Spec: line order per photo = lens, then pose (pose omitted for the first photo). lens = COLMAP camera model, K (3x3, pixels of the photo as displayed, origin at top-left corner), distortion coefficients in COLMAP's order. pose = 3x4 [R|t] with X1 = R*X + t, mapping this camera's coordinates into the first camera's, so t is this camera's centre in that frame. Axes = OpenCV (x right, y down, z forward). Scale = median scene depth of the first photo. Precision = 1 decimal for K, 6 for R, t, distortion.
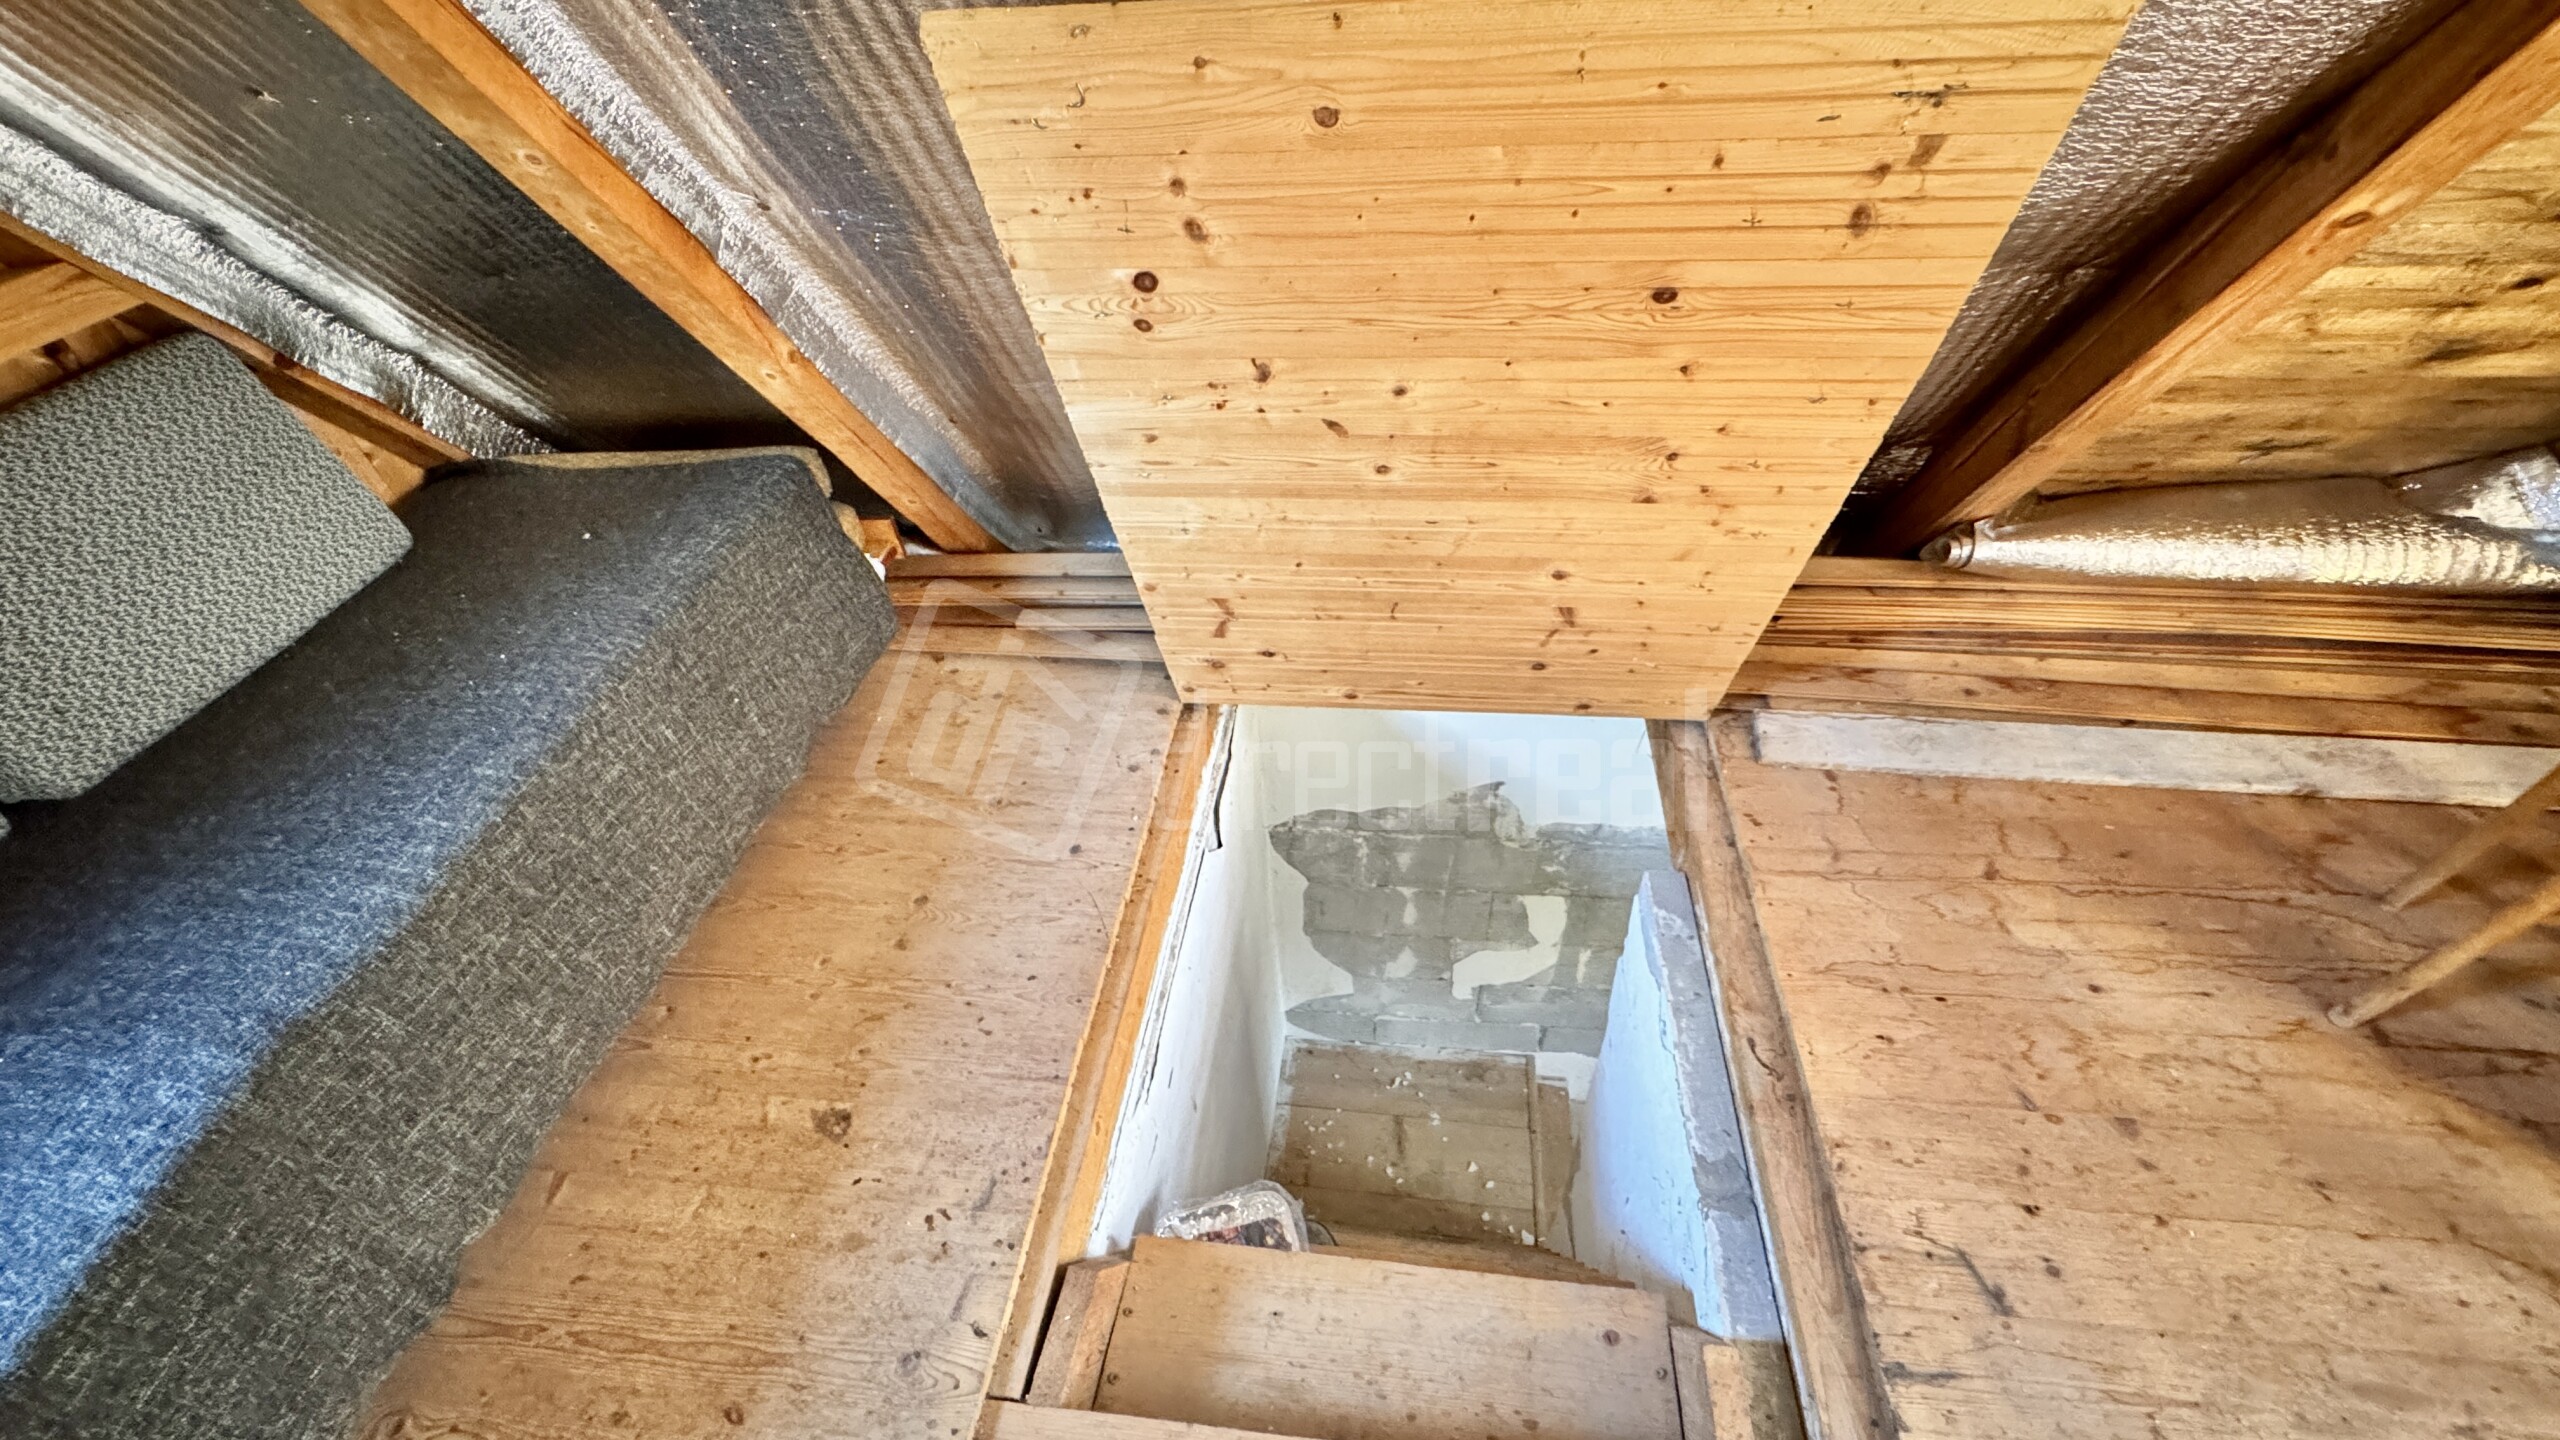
lens RADIAL K [[1020.2, 0, 1278.4], [0, 1020.2, 719.5], [0, 0, 1]] dist [-0.003204, 0.000477]
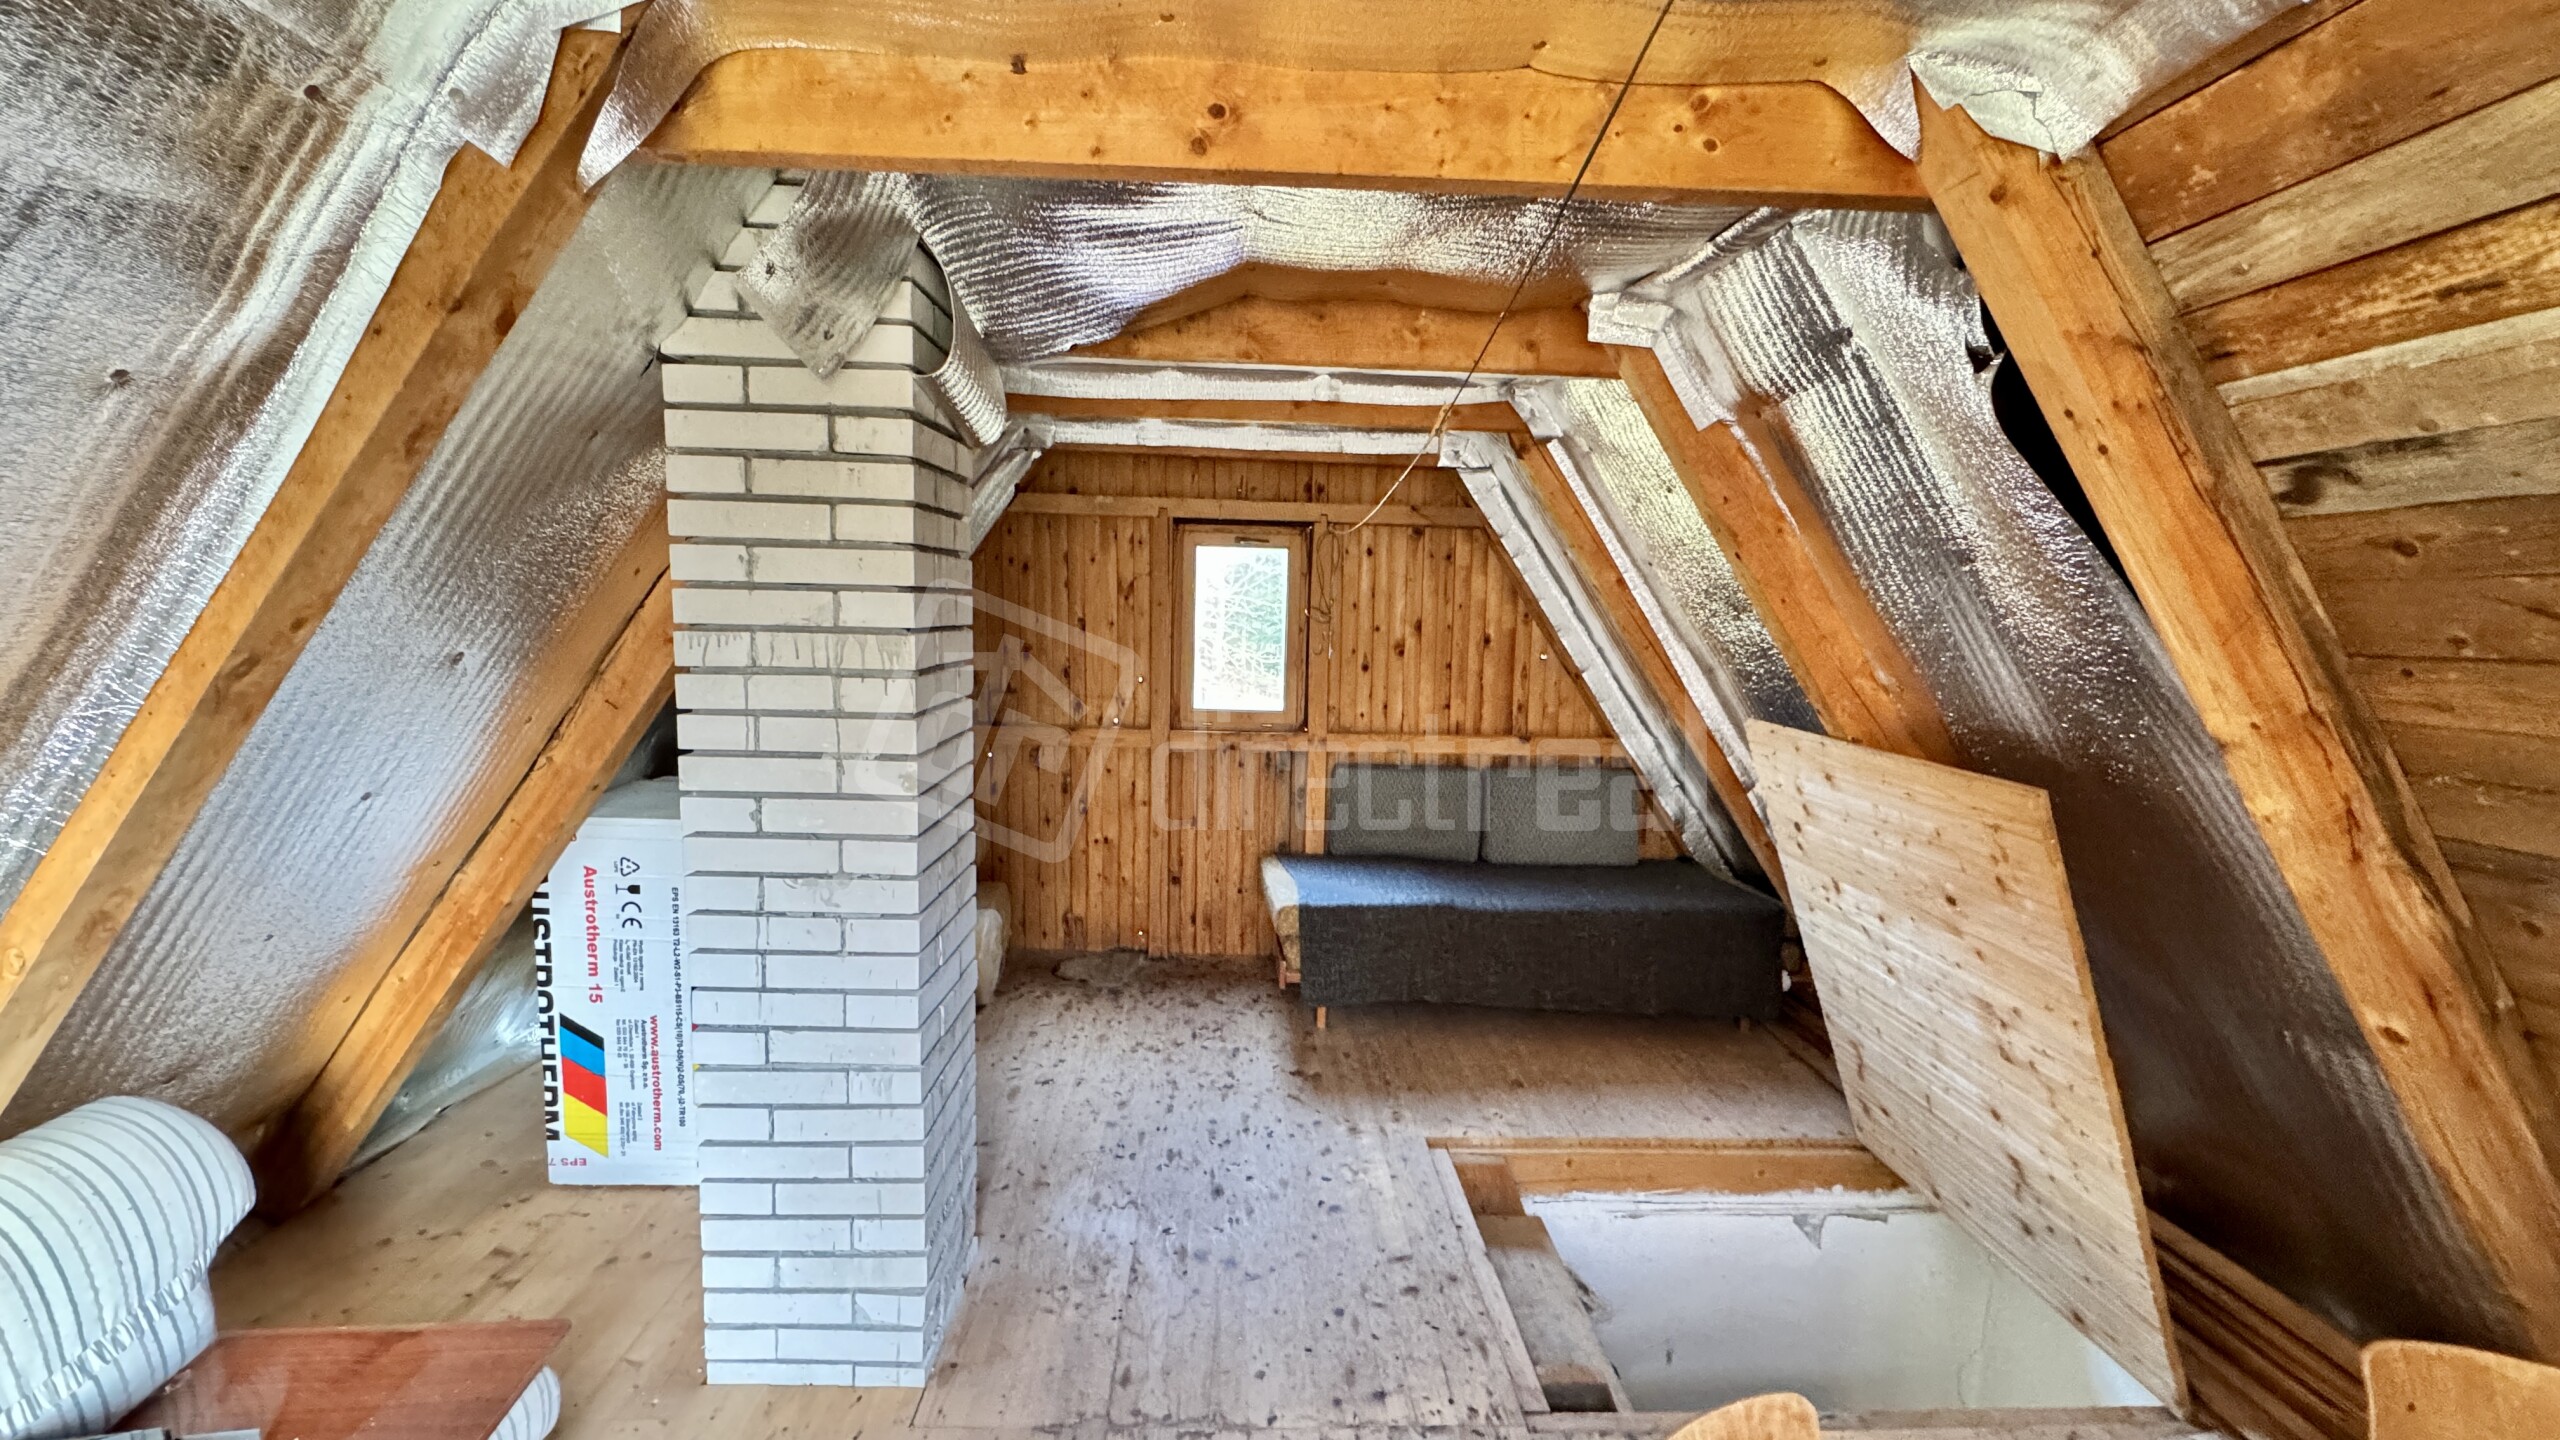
lens RADIAL K [[1020.2, 0, 1278.4], [0, 1020.2, 719.5], [0, 0, 1]] dist [-0.003204, 0.000477]
pose [[0.157036, 0.179680, -0.971110, 1.361495], [-0.699319, 0.714554, 0.019125, 0.133160], [0.697347, 0.676112, 0.237864, -0.400281]]
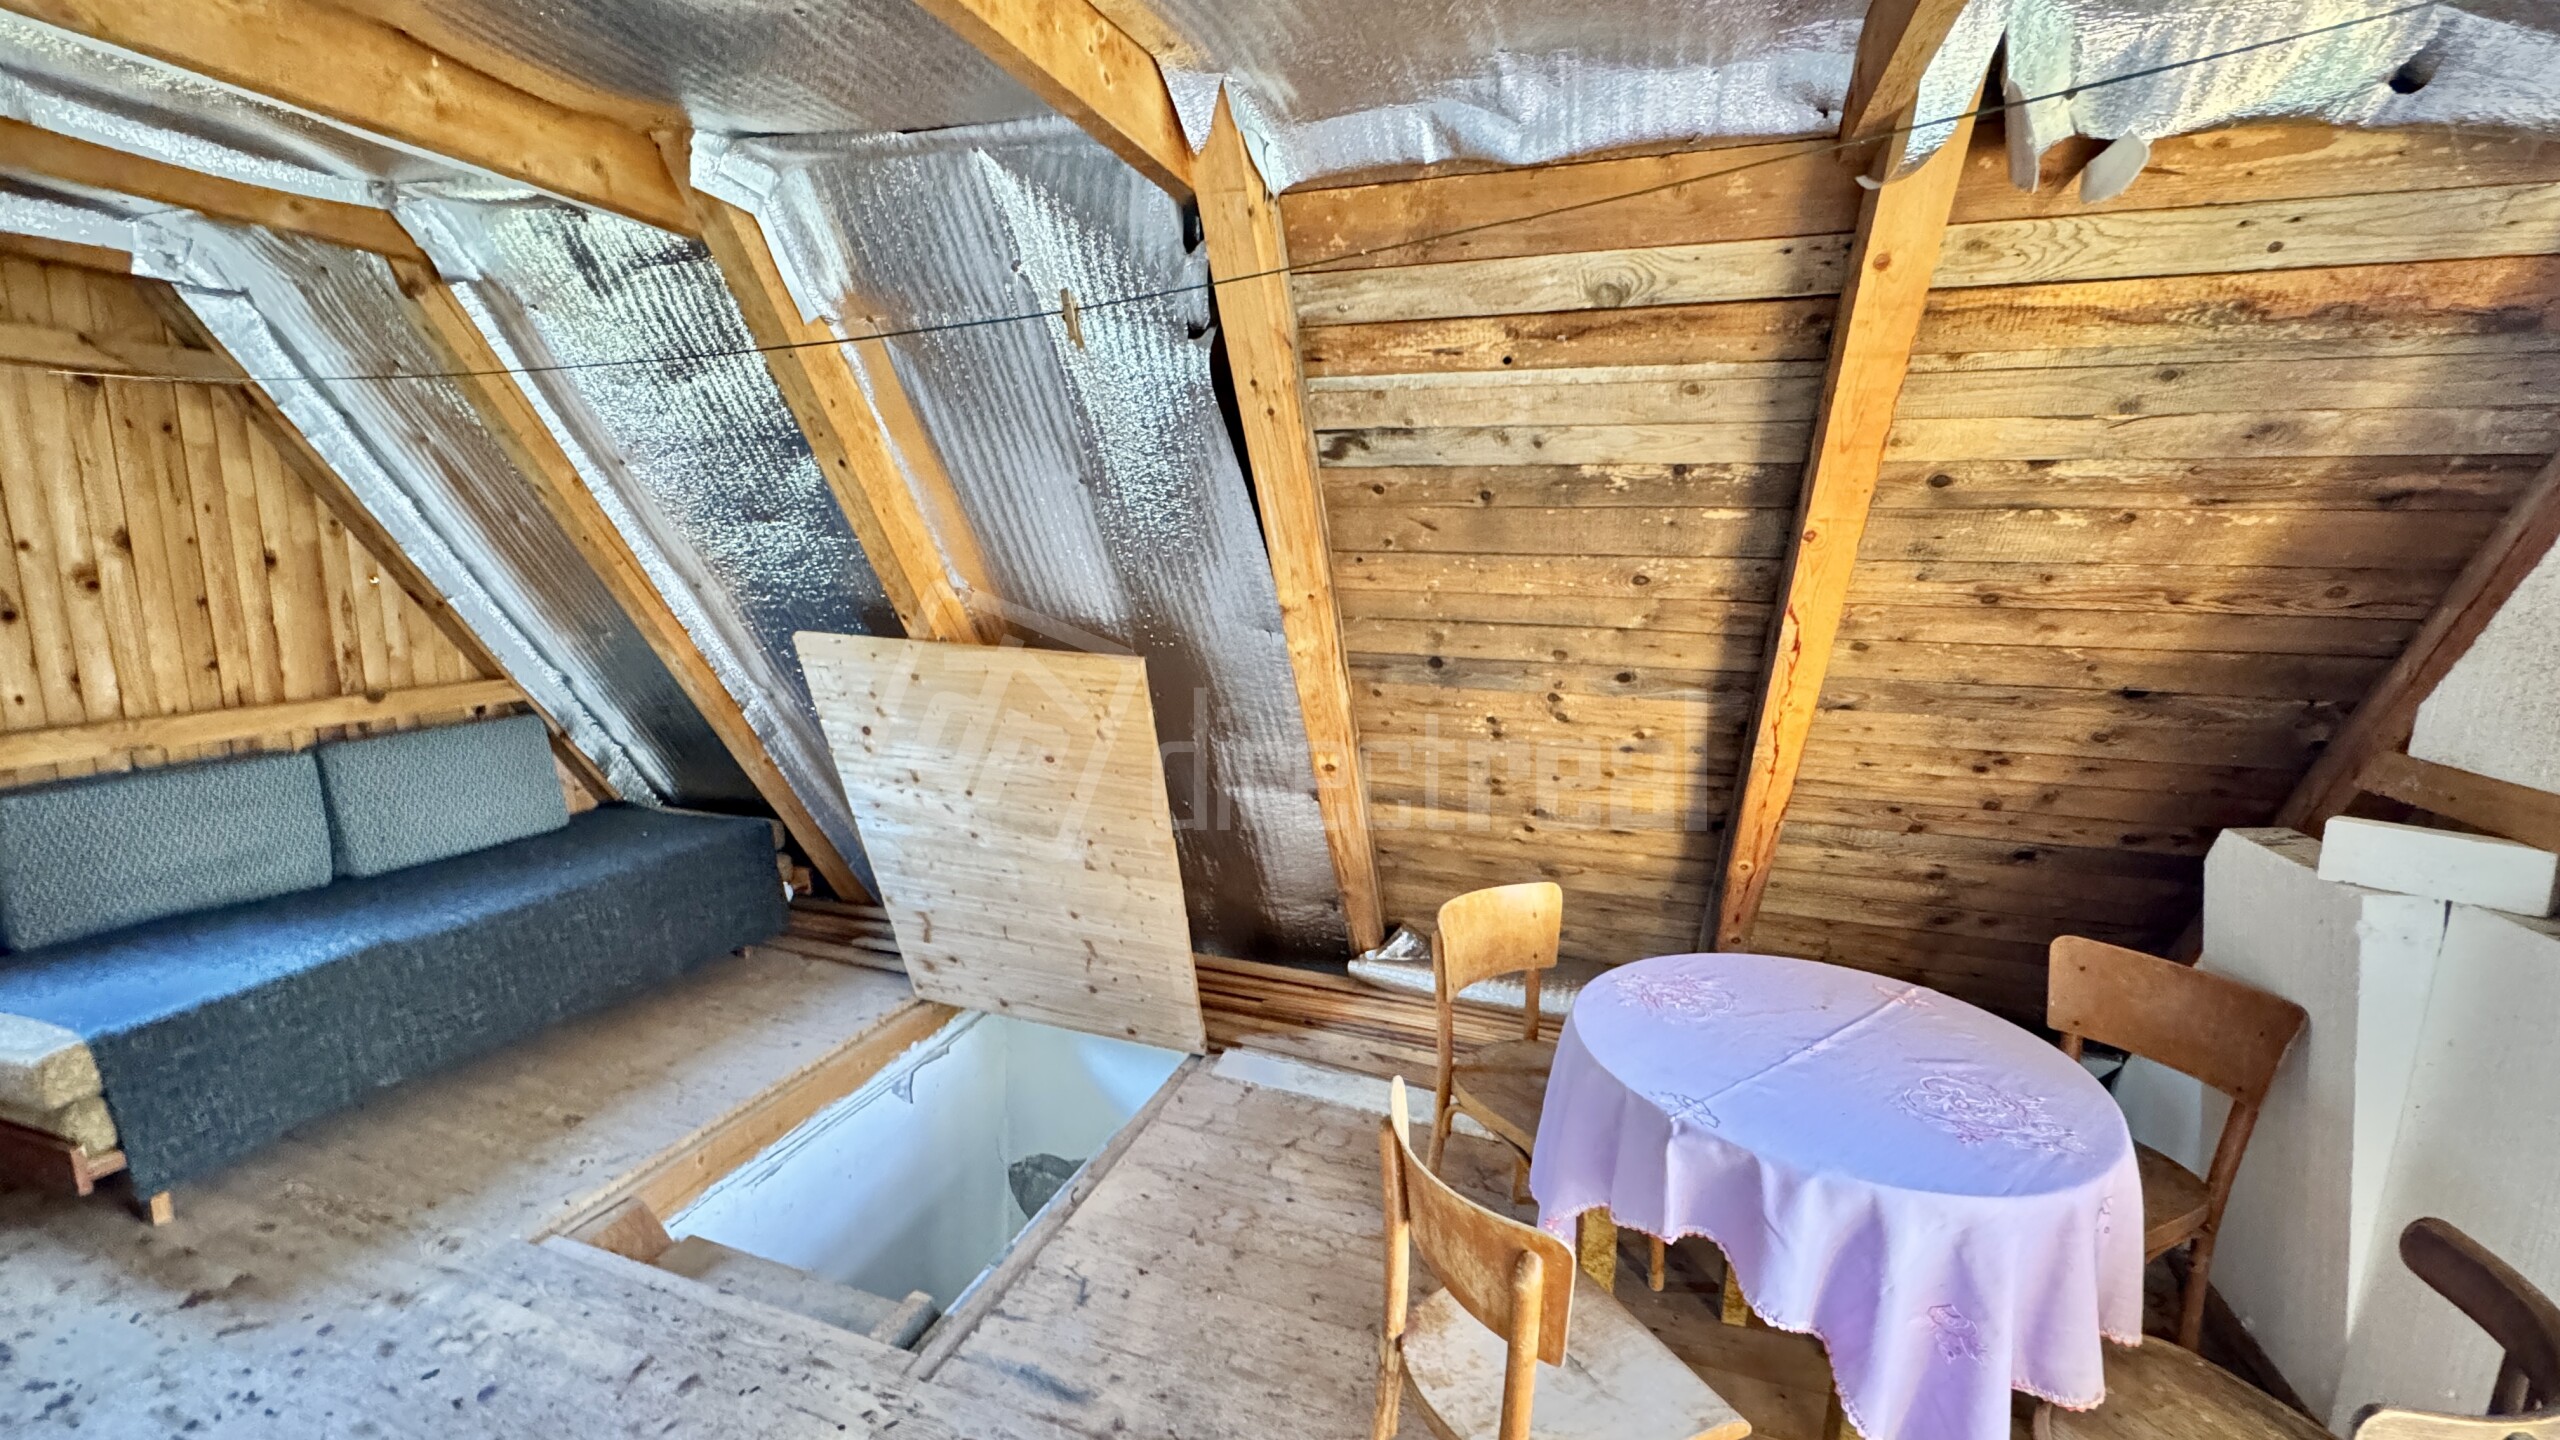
lens RADIAL K [[1020.2, 0, 1278.4], [0, 1020.2, 719.5], [0, 0, 1]] dist [-0.003204, 0.000477]
pose [[0.973652, 0.122426, -0.192388, 0.921698], [-0.207464, 0.825762, -0.524476, 0.445859], [0.094658, 0.550571, 0.829404, -0.675729]]
